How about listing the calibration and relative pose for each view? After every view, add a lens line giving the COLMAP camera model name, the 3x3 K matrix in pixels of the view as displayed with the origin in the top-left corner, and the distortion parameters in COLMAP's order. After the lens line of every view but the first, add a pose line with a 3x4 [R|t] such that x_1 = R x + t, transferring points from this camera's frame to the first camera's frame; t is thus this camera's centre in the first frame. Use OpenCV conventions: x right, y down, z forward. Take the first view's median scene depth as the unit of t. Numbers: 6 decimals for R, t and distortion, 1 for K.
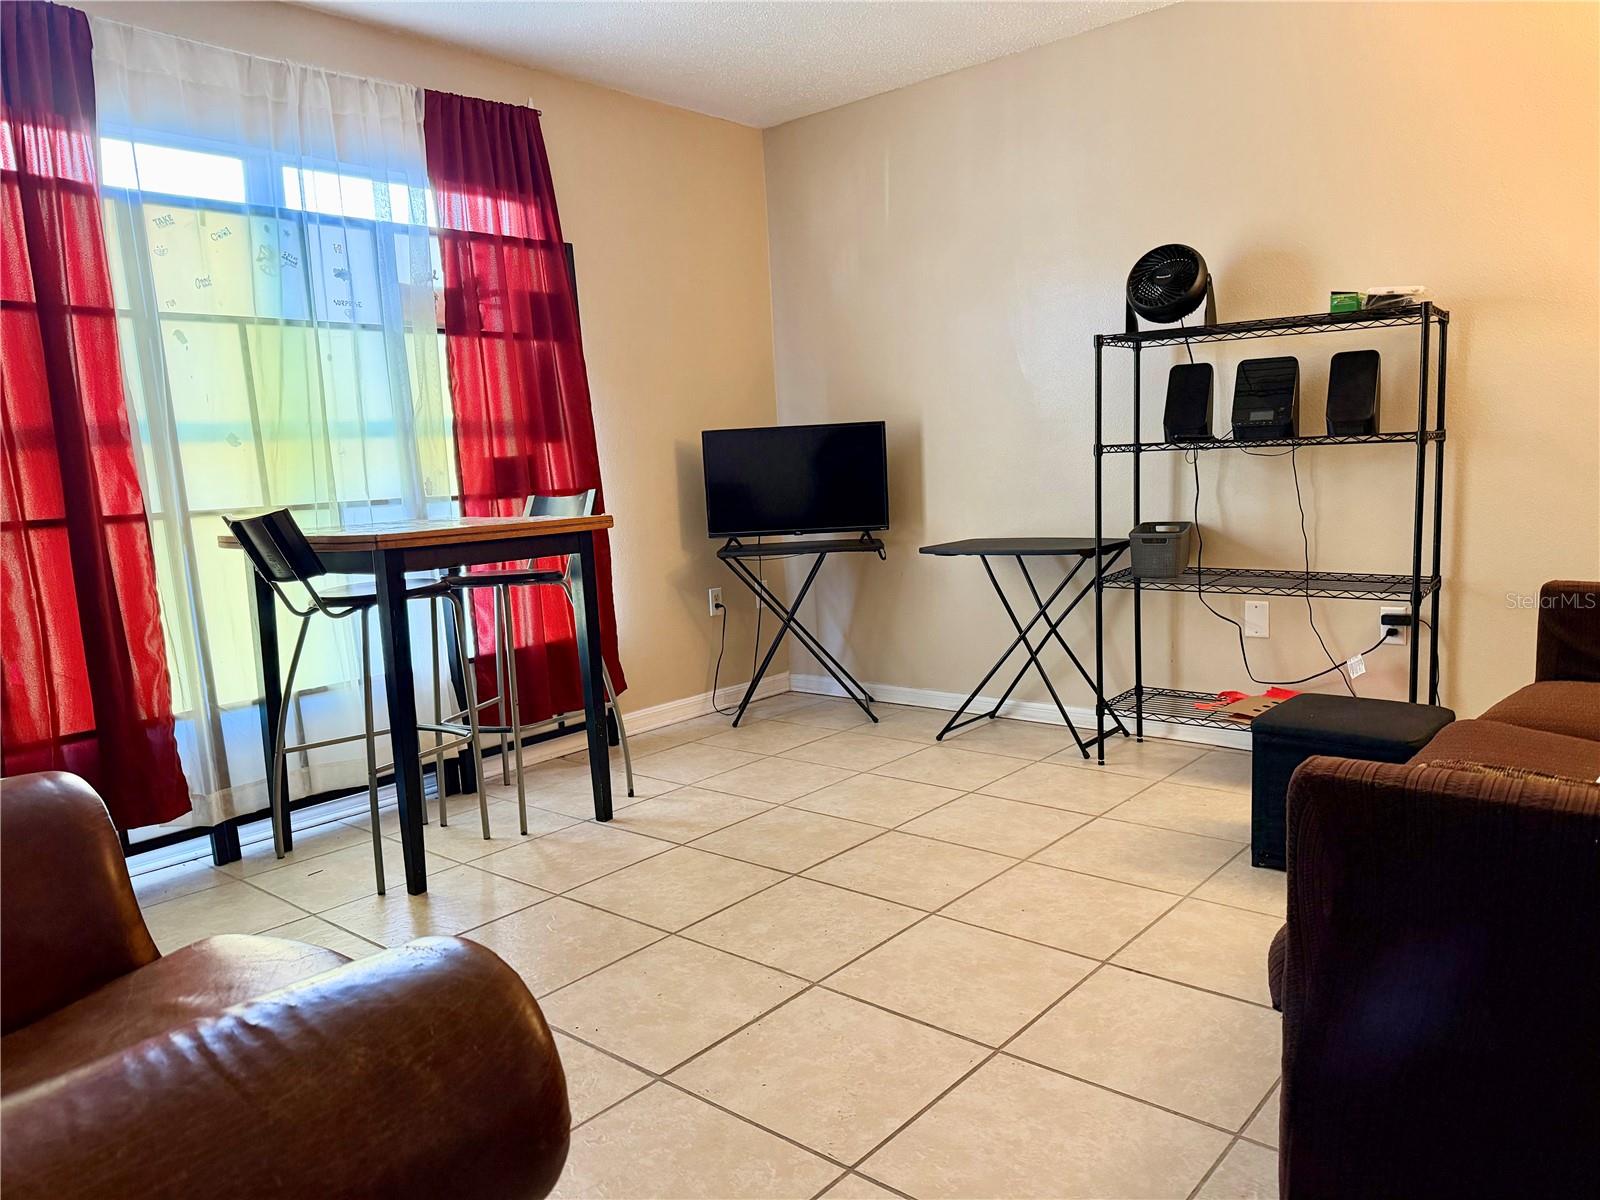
lens RADIAL K [[1120.5, 0, 808.4], [0, 1120.5, 604.3], [0, 0, 1]] dist [0.020863, -0.039444]
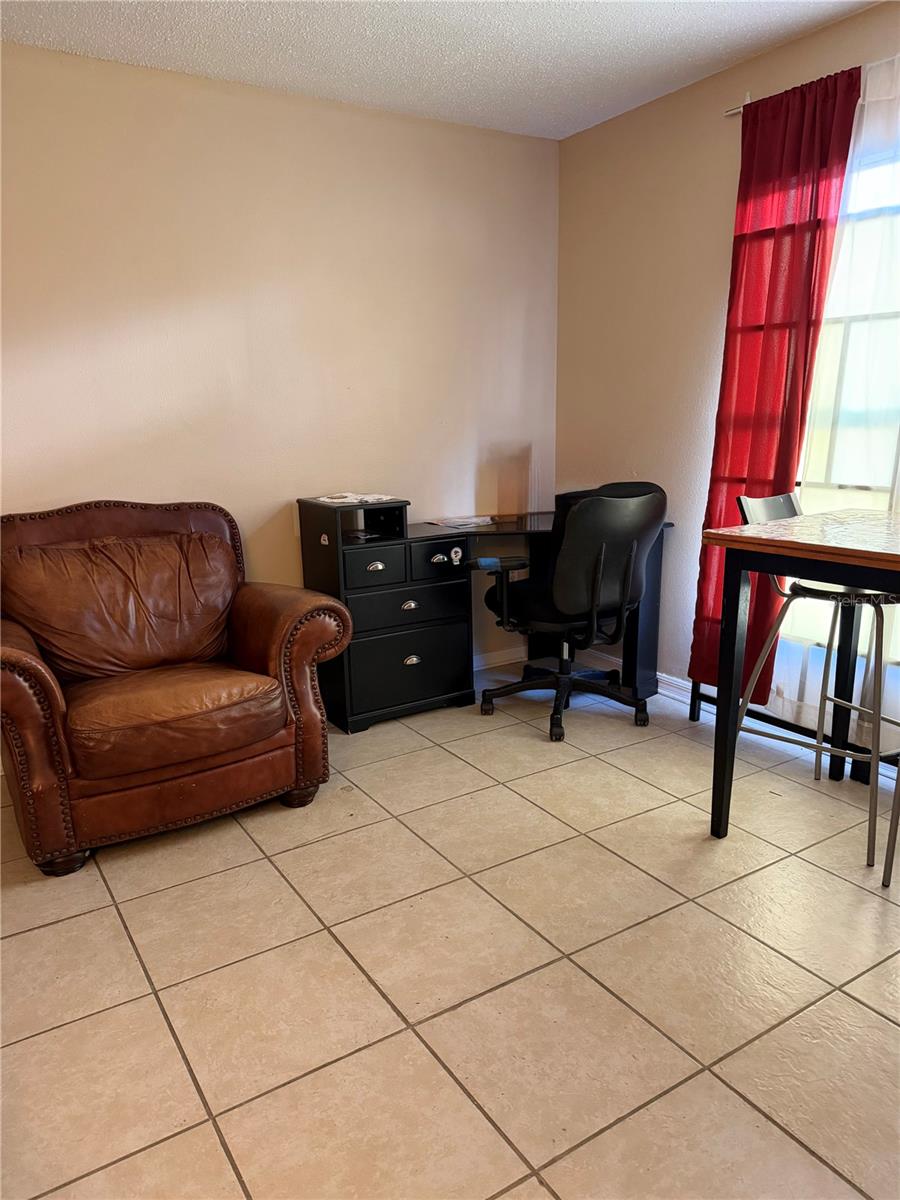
lens RADIAL K [[840.4, 0, 454.1], [0, 840.4, 605.5], [0, 0, 1]] dist [0.020863, -0.039444]
pose [[-0.268738, 0.287258, -0.919382, 0.590796], [-0.104444, 0.940176, 0.324284, -0.286410], [0.957534, 0.183171, -0.222659, 1.106104]]
